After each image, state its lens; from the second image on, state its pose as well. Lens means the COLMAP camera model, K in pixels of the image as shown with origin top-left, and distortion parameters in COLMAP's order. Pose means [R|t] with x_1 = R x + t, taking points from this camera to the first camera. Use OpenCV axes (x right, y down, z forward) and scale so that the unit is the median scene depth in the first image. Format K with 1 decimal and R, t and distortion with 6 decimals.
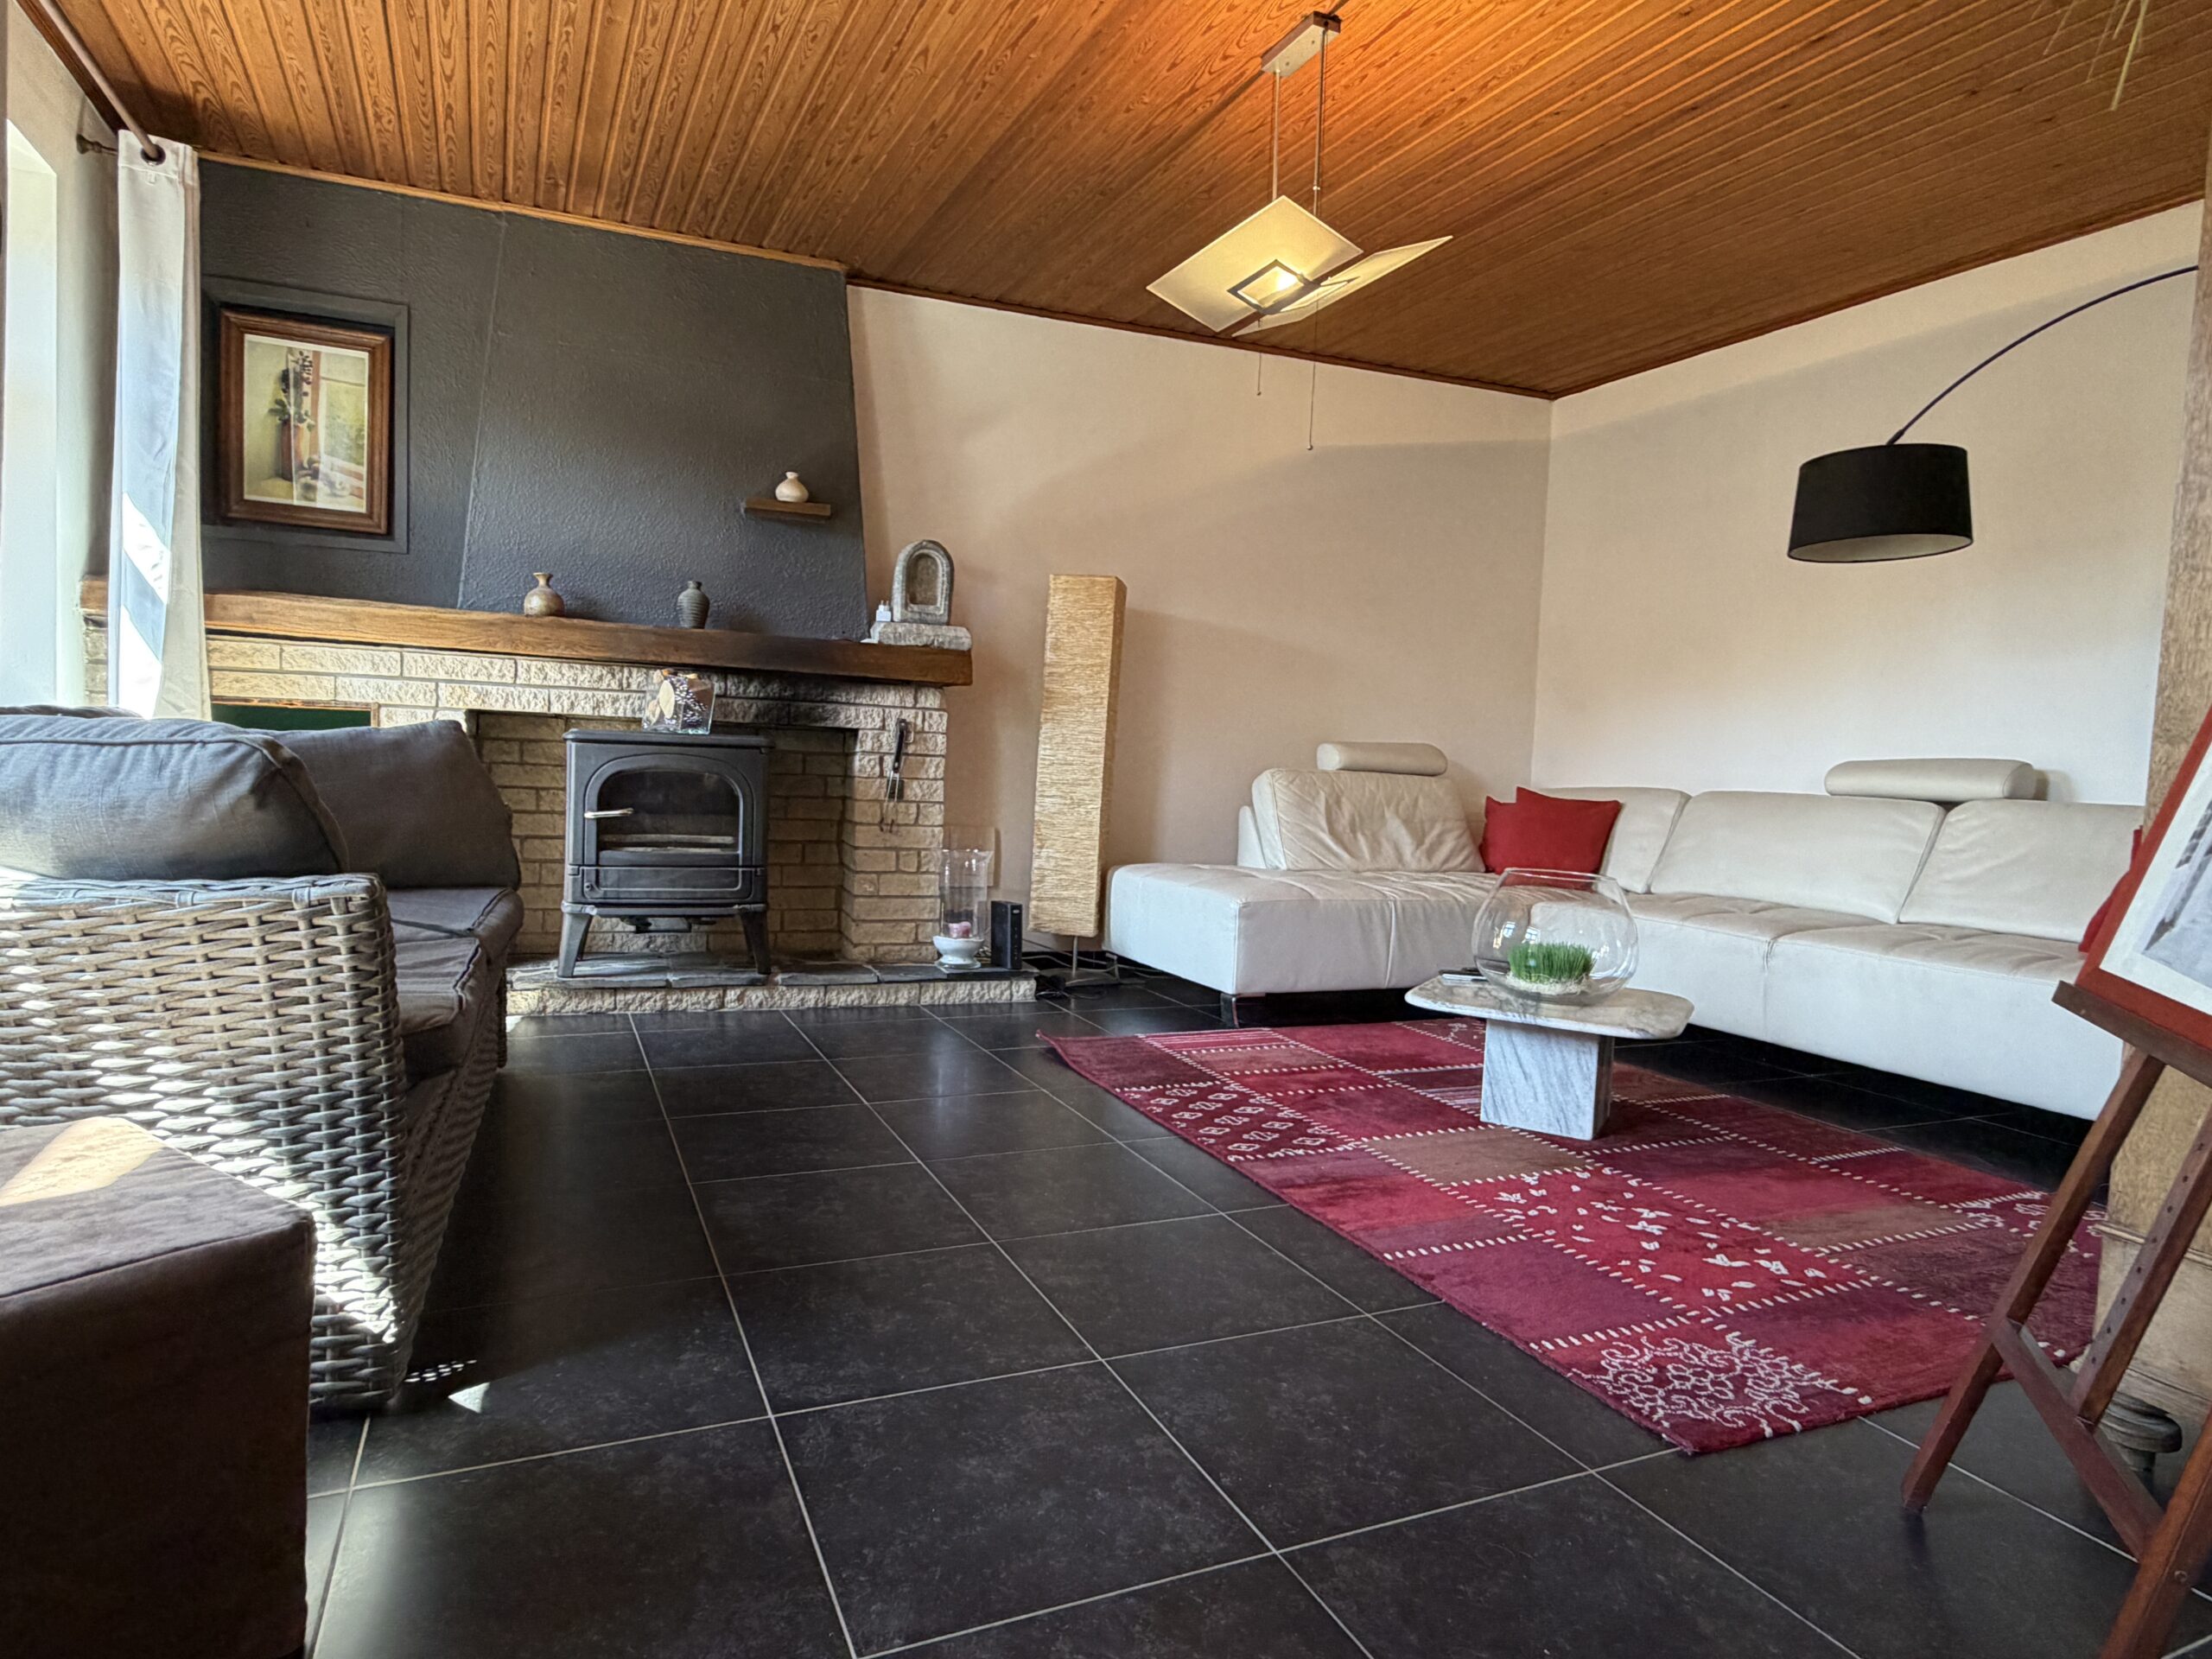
lens RADIAL K [[1232.8, 0, 1106.0], [0, 1232.8, 829.9], [0, 0, 1]] dist [-0.000191, -0.000943]
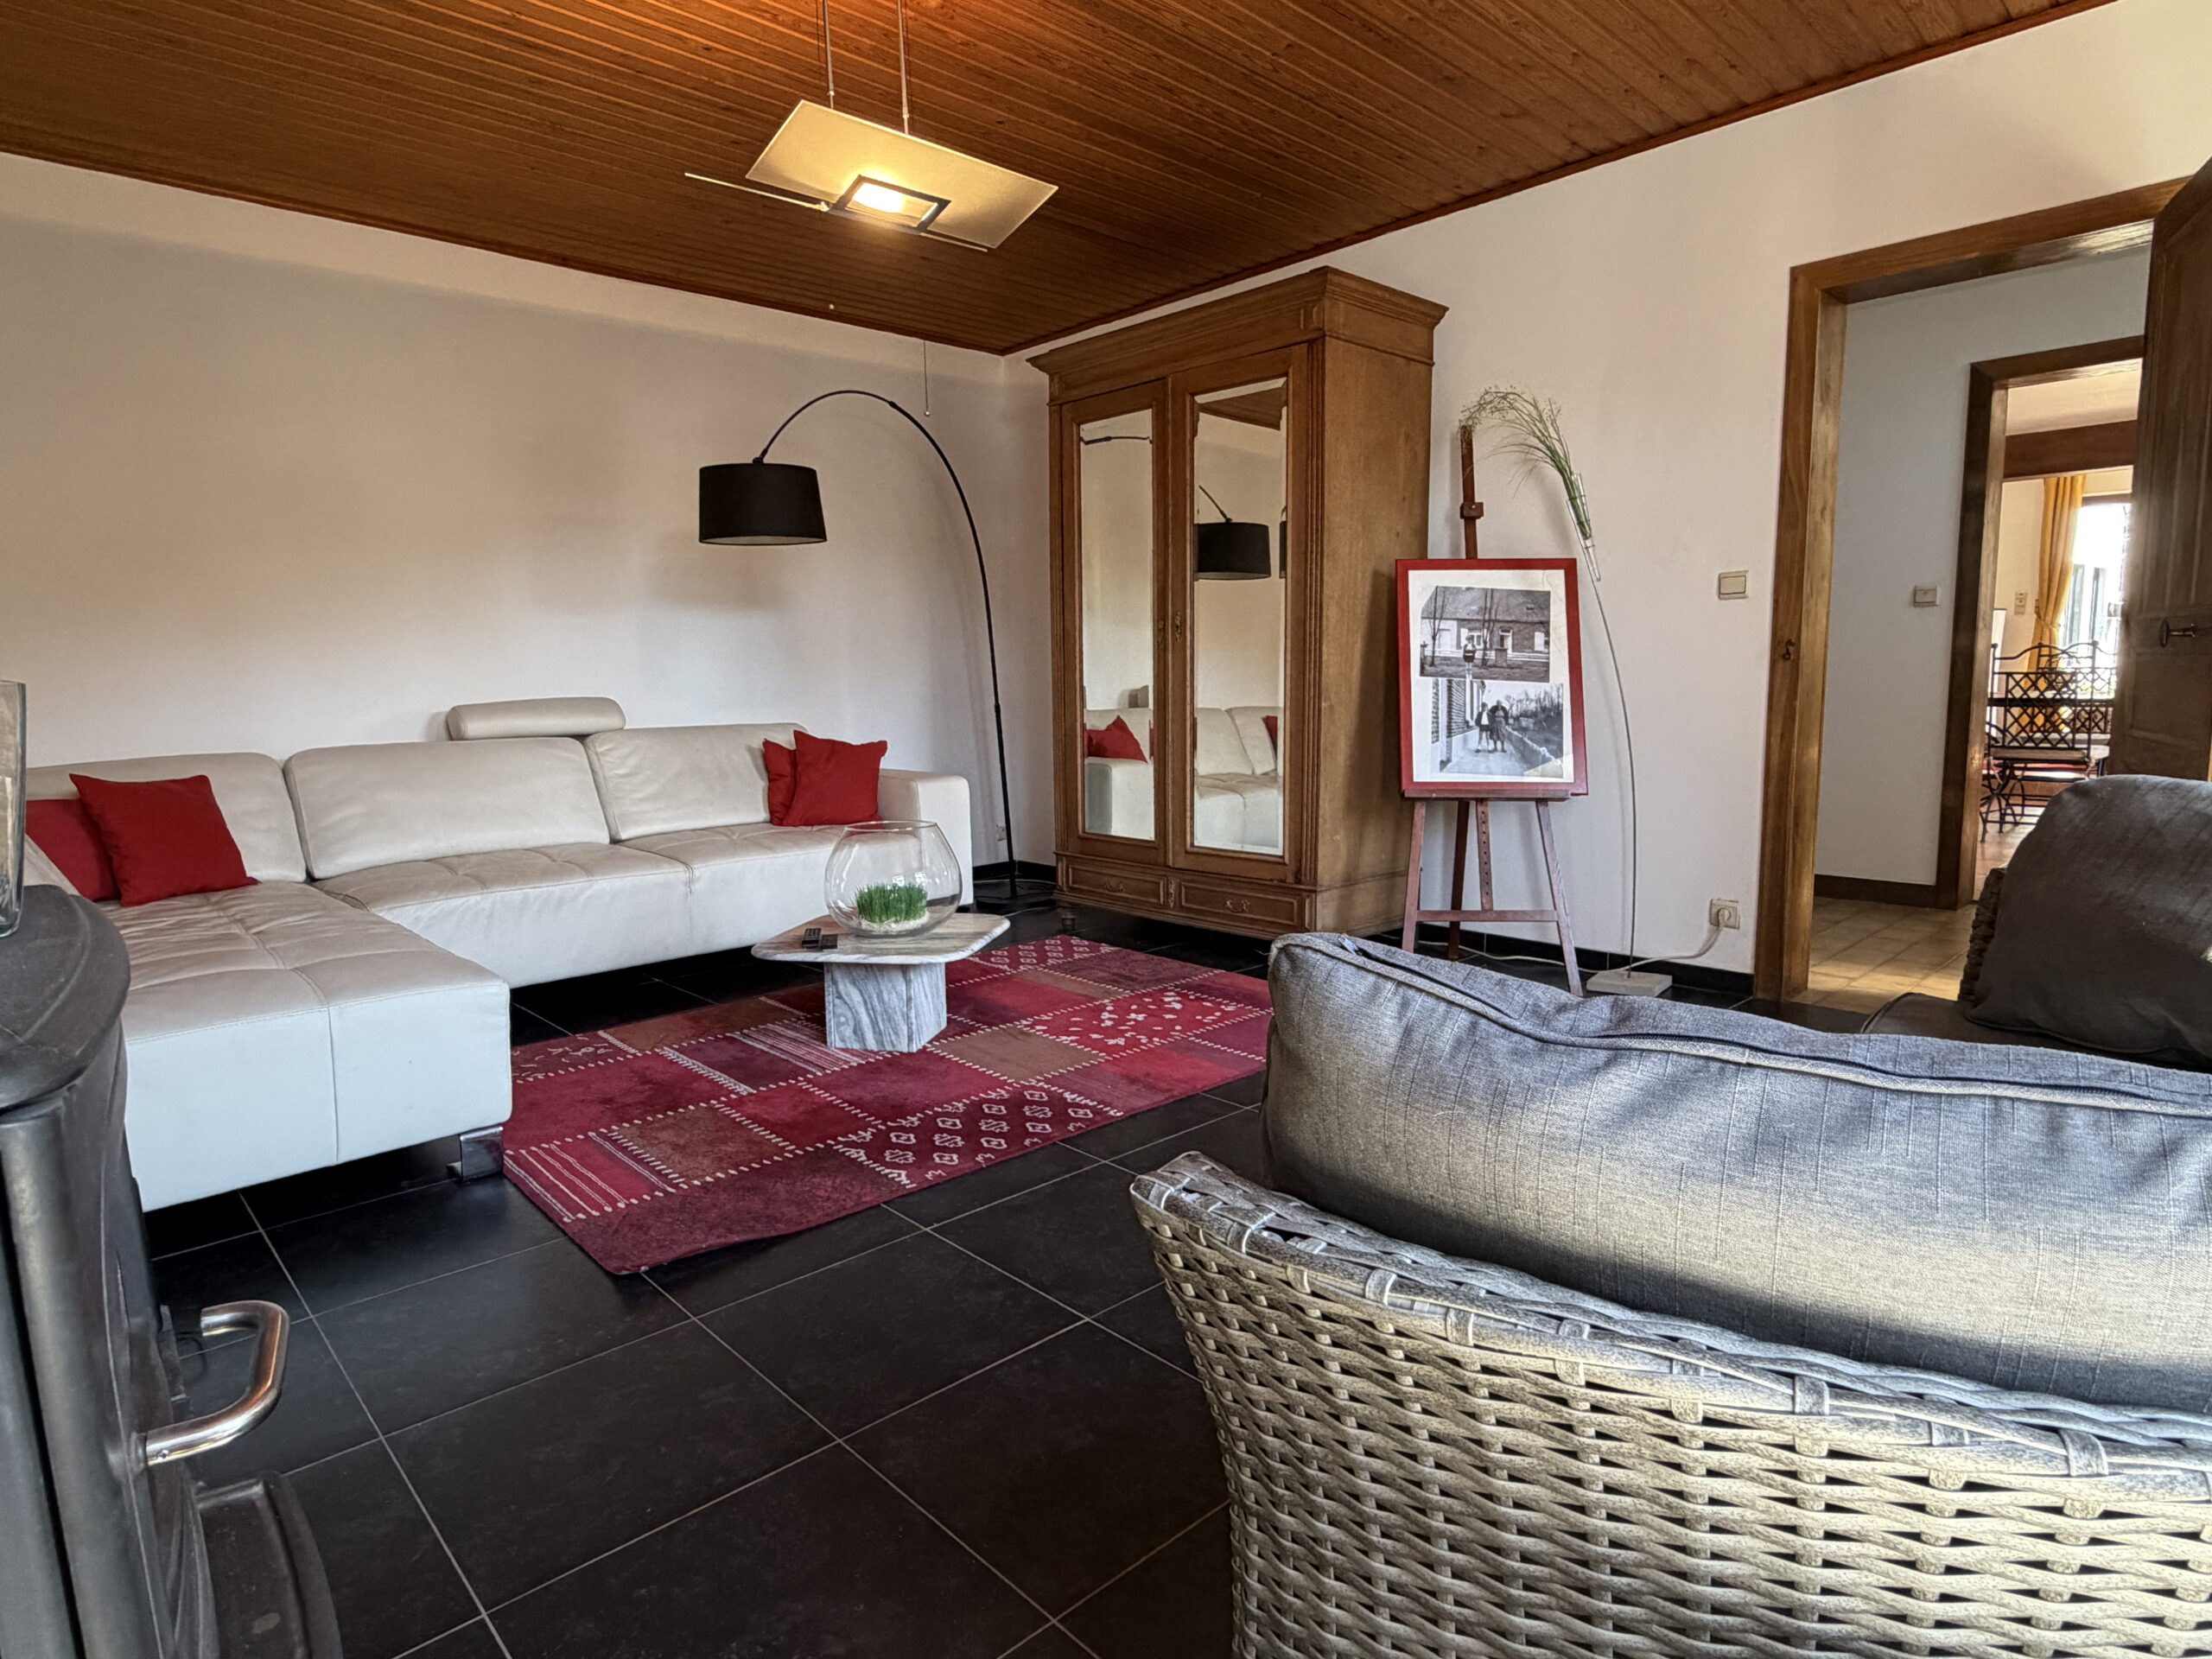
lens RADIAL K [[1232.8, 0, 1113.1], [0, 1232.8, 828.9], [0, 0, 1]] dist [-0.000191, -0.000943]
pose [[-0.318940, -0.153677, 0.935233, -0.853294], [0.053572, 0.982266, 0.179675, -0.170949], [-0.946260, 0.107408, -0.305051, 1.279887]]
